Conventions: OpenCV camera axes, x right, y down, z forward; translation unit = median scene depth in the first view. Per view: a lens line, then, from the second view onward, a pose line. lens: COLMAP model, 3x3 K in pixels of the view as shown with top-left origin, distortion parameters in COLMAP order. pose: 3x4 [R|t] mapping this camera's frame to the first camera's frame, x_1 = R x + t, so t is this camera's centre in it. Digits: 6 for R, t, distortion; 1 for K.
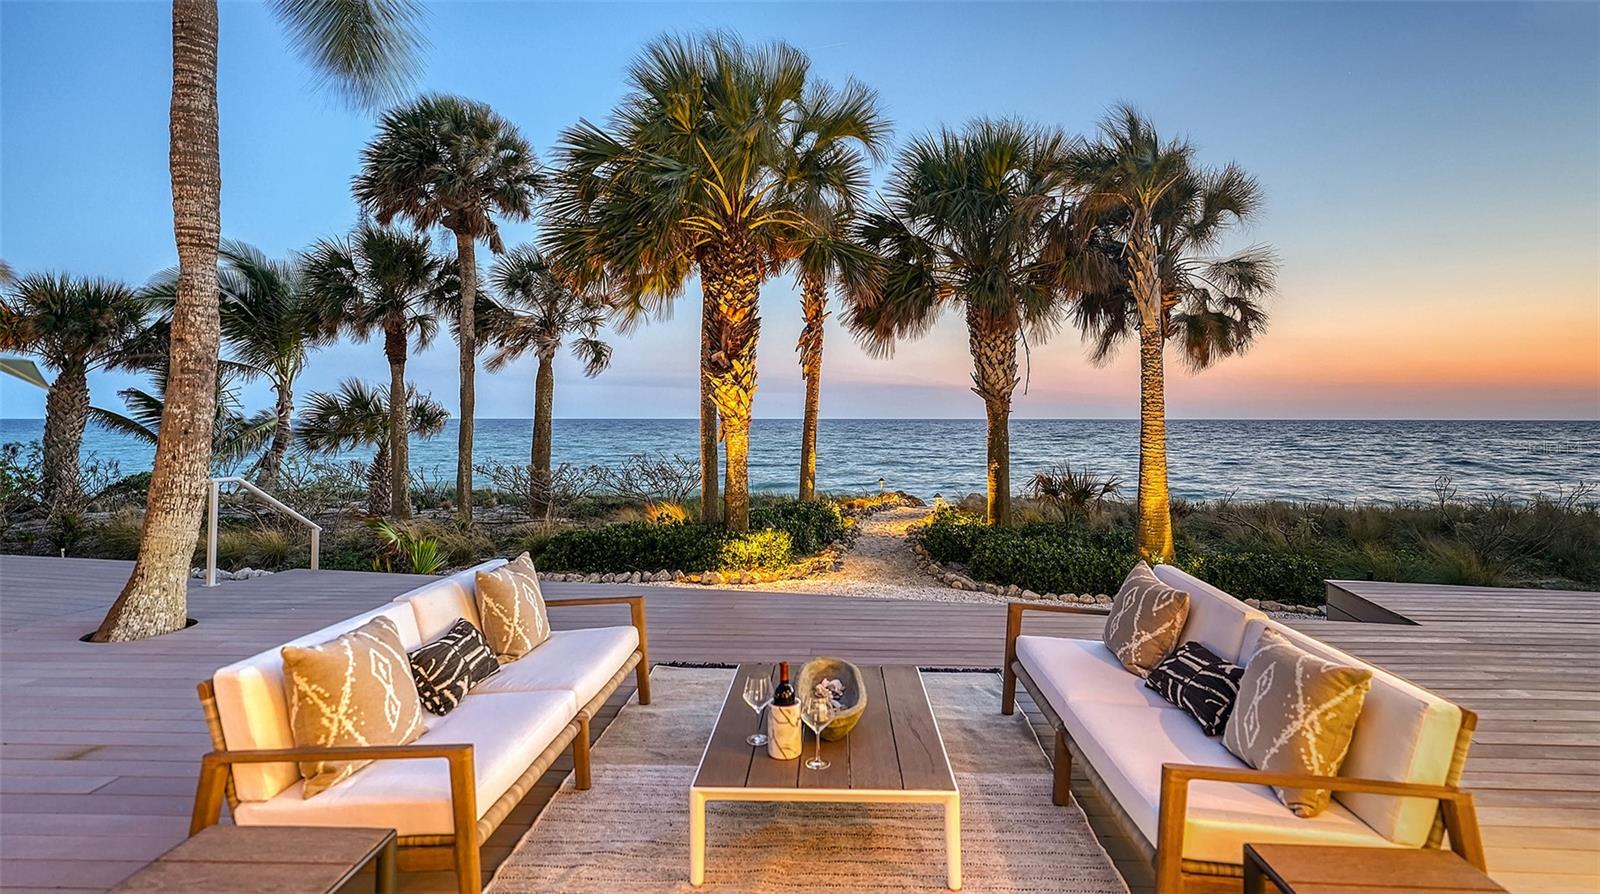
lens RADIAL K [[744.3, 0, 802.6], [0, 744.3, 393.7], [0, 0, 1]] dist [-0.002875, -0.000240]
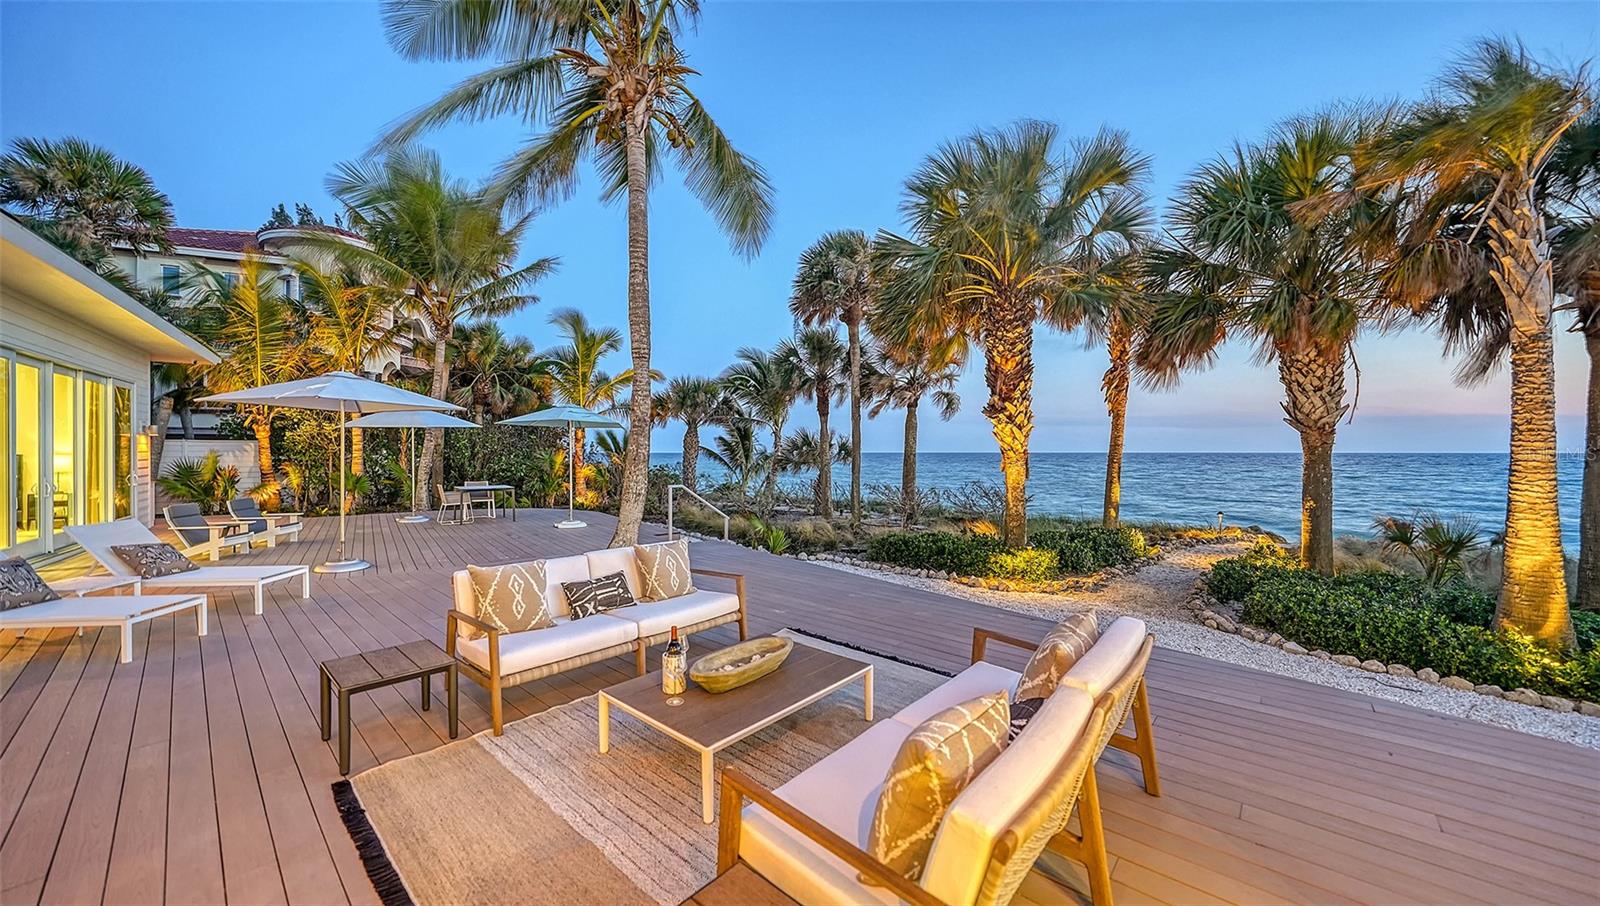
lens RADIAL K [[570.5, 0, 804.1], [0, 570.5, 457.9], [0, 0, 1]] dist [-0.013874, 0.000612]
pose [[0.776313, 0.005598, -0.630323, 0.211450], [0.021715, 0.999130, 0.035617, 0.003326], [0.629973, -0.041337, 0.775516, 0.085624]]
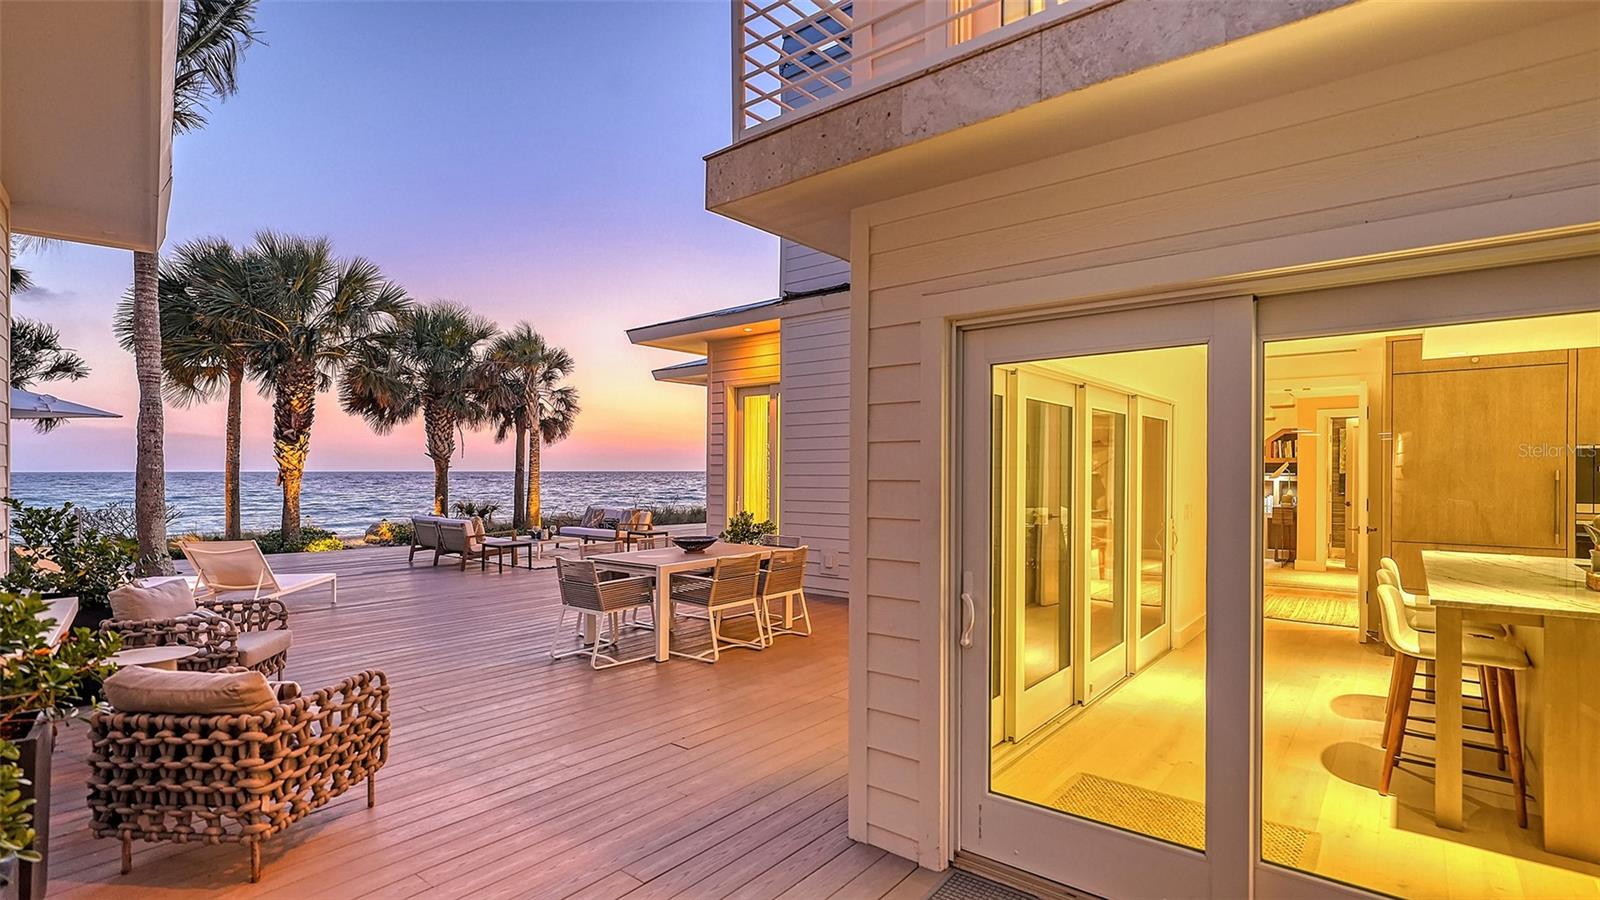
lens RADIAL K [[744.3, 0, 805.8], [0, 744.3, 459.1], [0, 0, 1]] dist [-0.002875, -0.000240]
pose [[0.595371, 0.013690, 0.803335, -0.679565], [-0.030612, 0.999515, 0.005654, -0.033046], [-0.802868, -0.027958, 0.595501, -0.778039]]
